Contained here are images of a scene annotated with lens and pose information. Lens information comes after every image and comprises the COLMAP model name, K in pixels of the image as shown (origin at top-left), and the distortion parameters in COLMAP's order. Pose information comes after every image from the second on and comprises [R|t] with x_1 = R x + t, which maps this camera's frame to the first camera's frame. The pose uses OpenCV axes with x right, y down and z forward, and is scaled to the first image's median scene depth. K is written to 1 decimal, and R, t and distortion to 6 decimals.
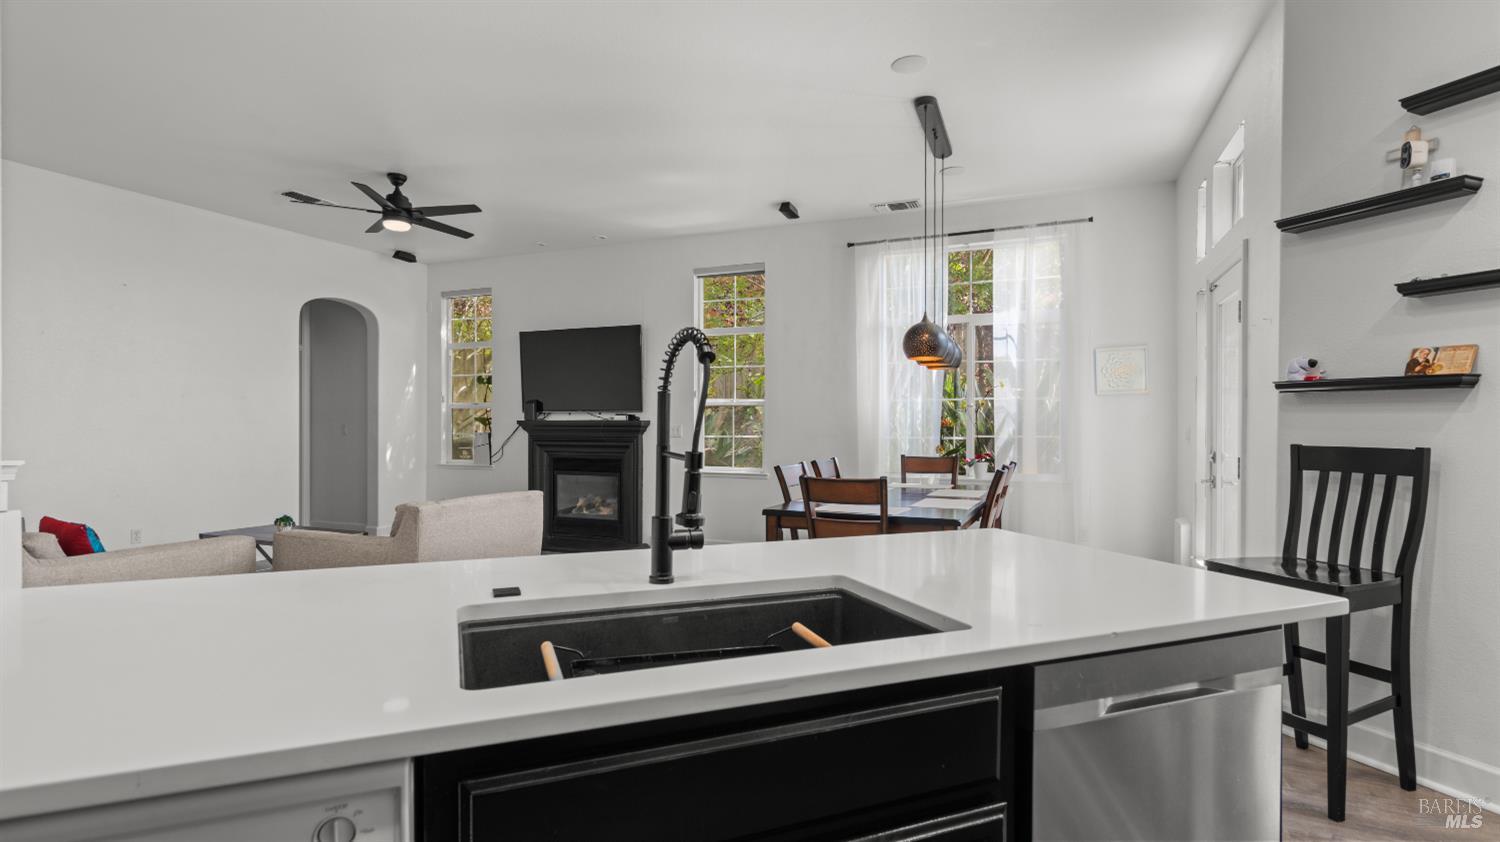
lens RADIAL K [[728.8, 0, 746.8], [0, 728.8, 421.9], [0, 0, 1]] dist [-0.002525, 0.004520]
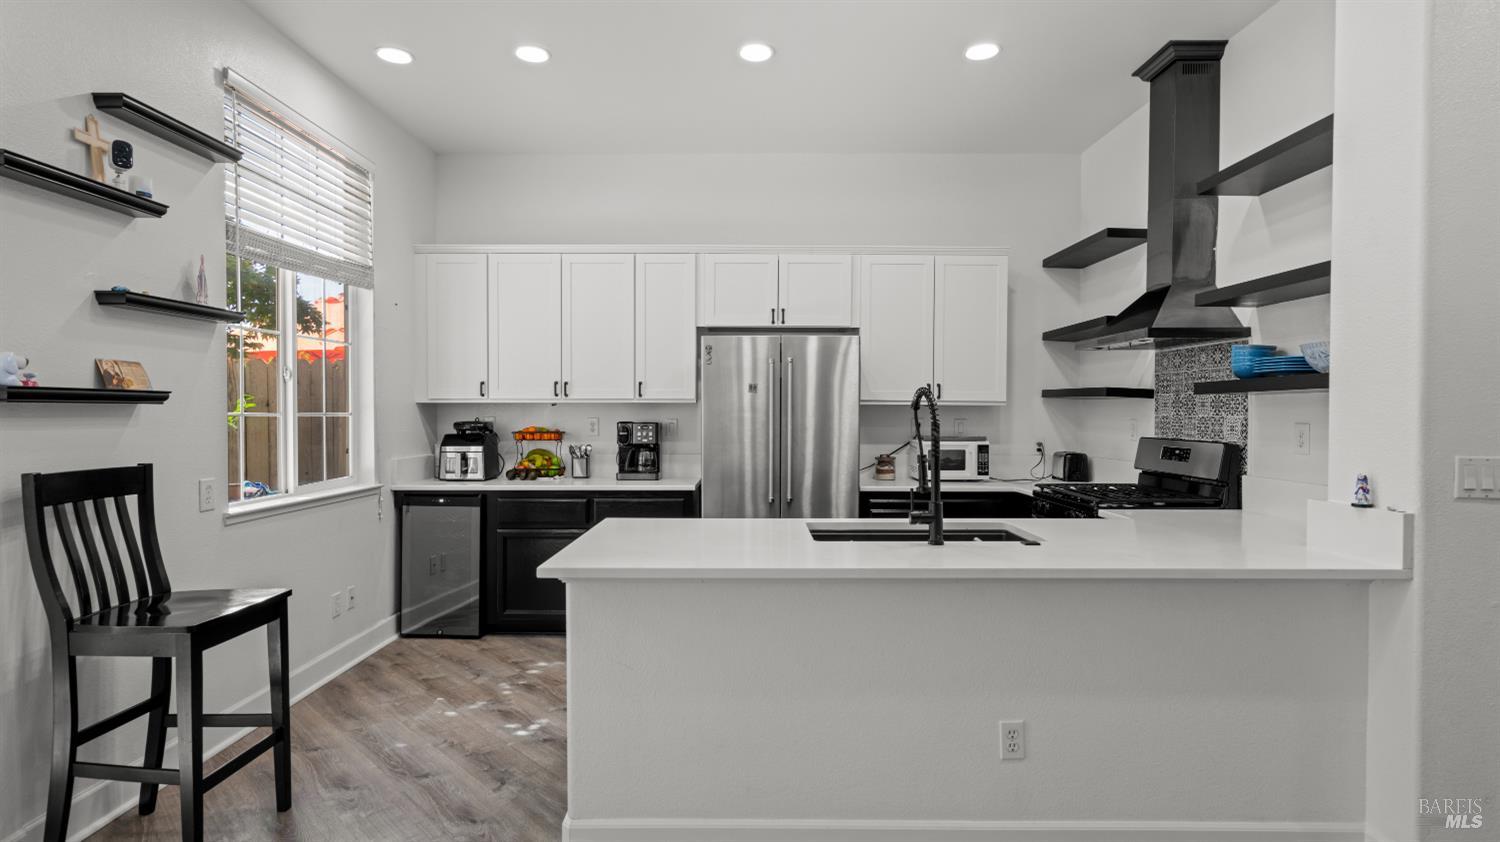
lens RADIAL K [[762.1, 0, 741.8], [0, 762.1, 426.6], [0, 0, 1]] dist [0.003399, 0.000279]
pose [[-0.927895, -0.012416, 0.372635, -0.079262], [-0.003730, 0.999704, 0.024023, -0.014929], [-0.372823, 0.020901, -0.927667, 0.588283]]
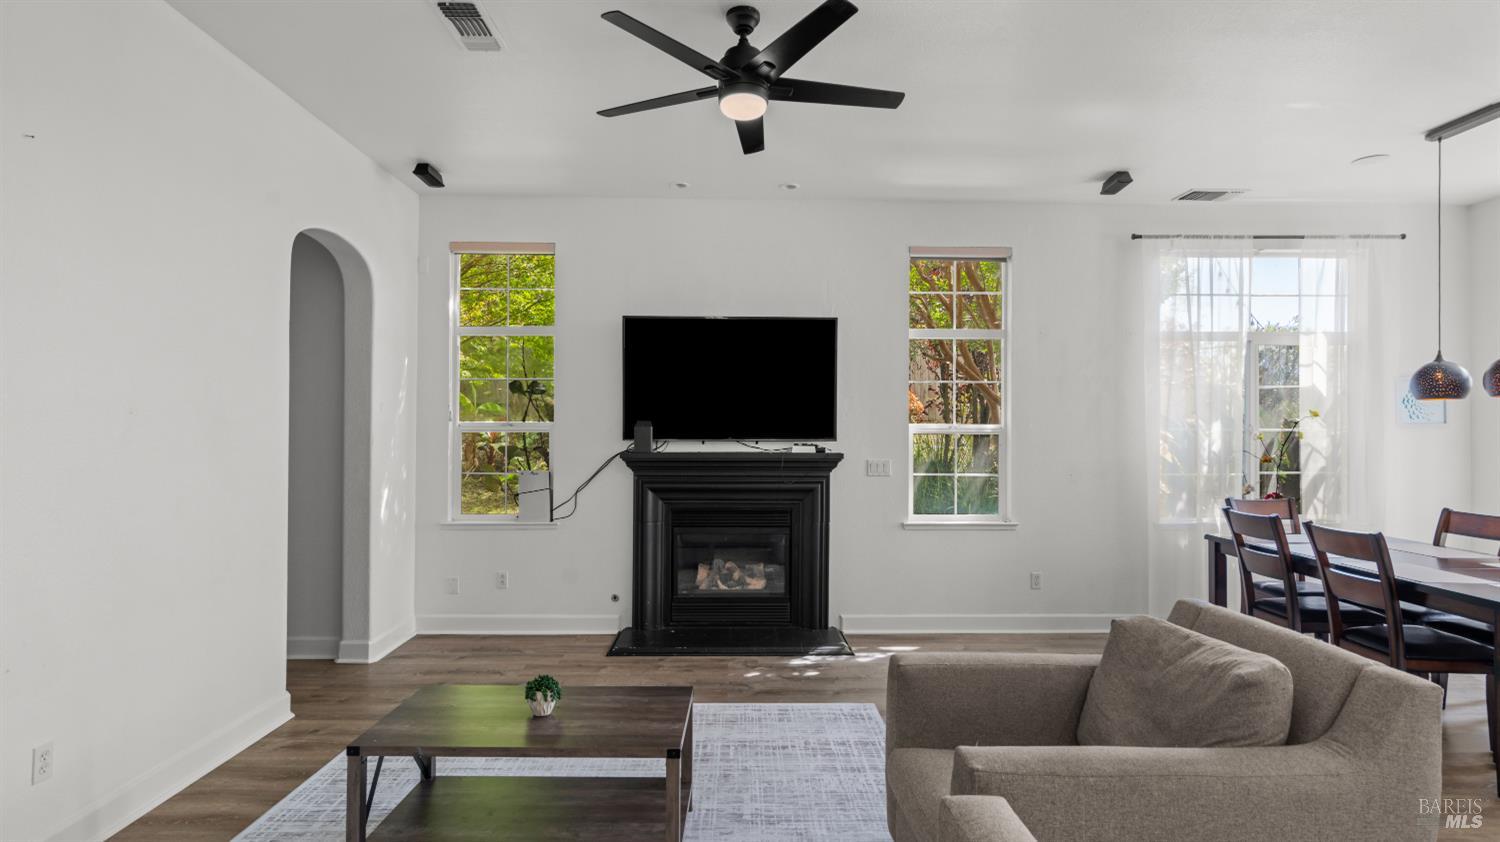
lens RADIAL K [[762.1, 0, 741.3], [0, 762.1, 418.4], [0, 0, 1]] dist [0.003399, 0.000279]
pose [[0.910947, 0.010084, 0.412399, -0.557083], [-0.002979, 0.999836, -0.017868, -0.023043], [-0.412512, 0.015048, 0.910828, 0.380696]]
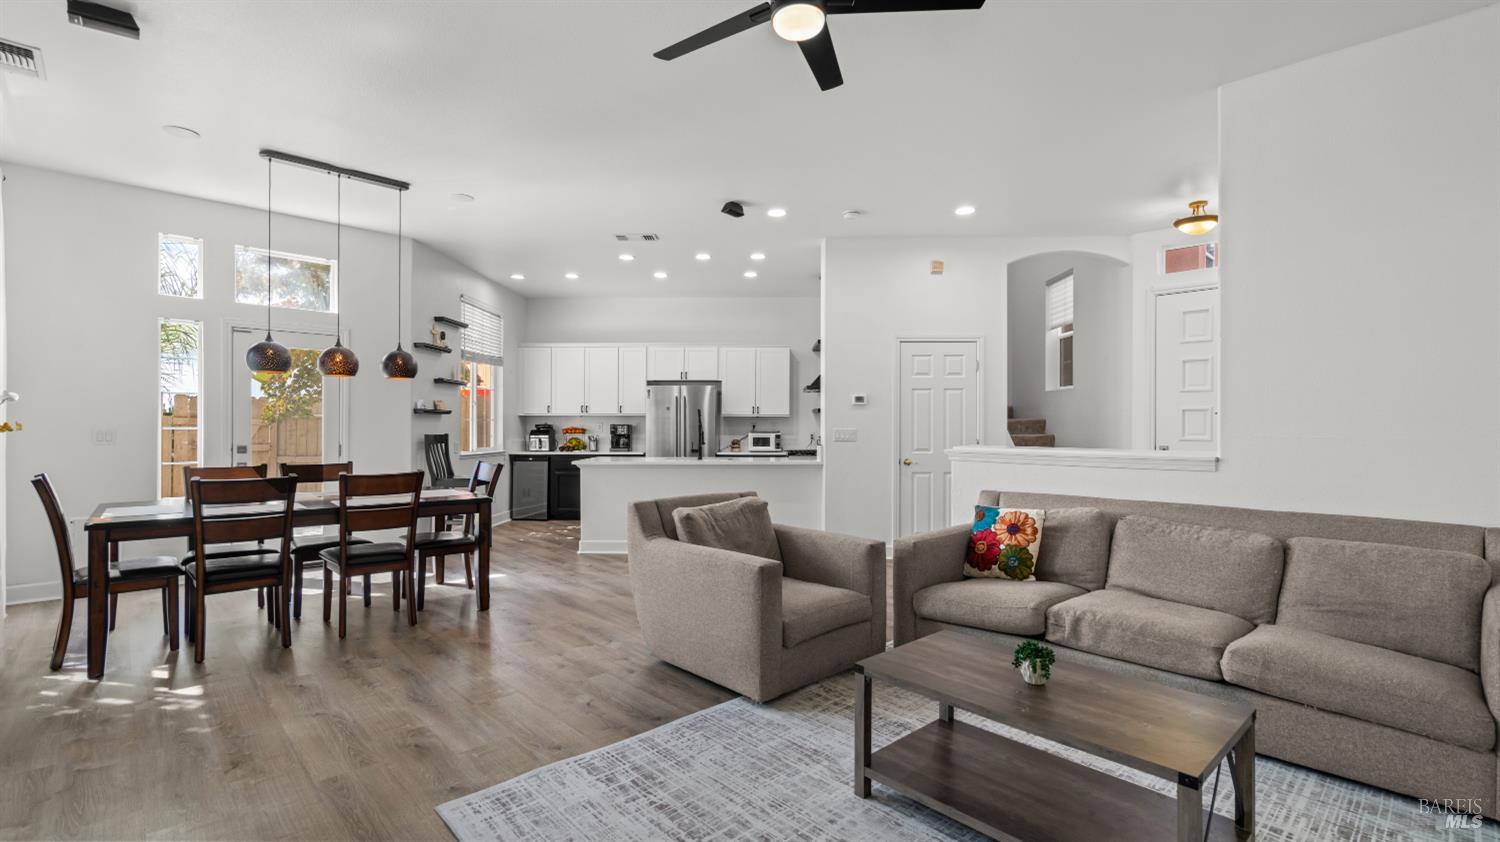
lens RADIAL K [[679.2, 0, 749.0], [0, 679.2, 423.9], [0, 0, 1]] dist [-0.001680, 0.002260]
pose [[-0.922030, -0.002874, 0.387107, -0.488691], [-0.003615, 0.999993, -0.001188, -0.002071], [-0.387101, -0.002494, -0.922034, 1.118834]]
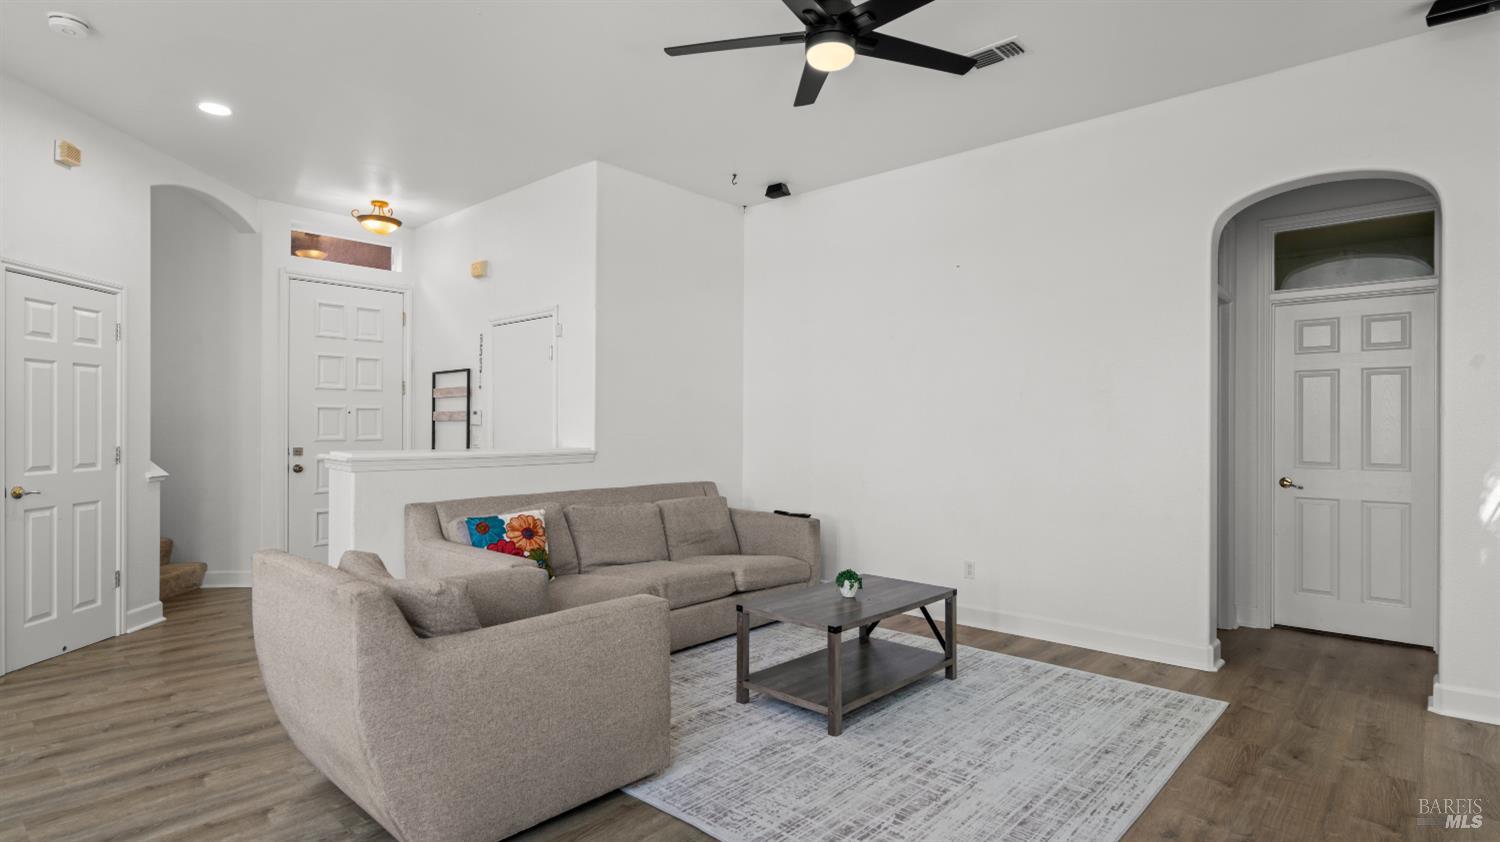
lens RADIAL K [[762.1, 0, 753.0], [0, 762.1, 422.6], [0, 0, 1]] dist [0.003399, 0.000279]
pose [[-0.309370, -0.006285, -0.950921, 0.049120], [-0.003273, 0.999979, -0.005545, -0.002365], [0.950936, 0.001397, -0.309384, 0.875333]]
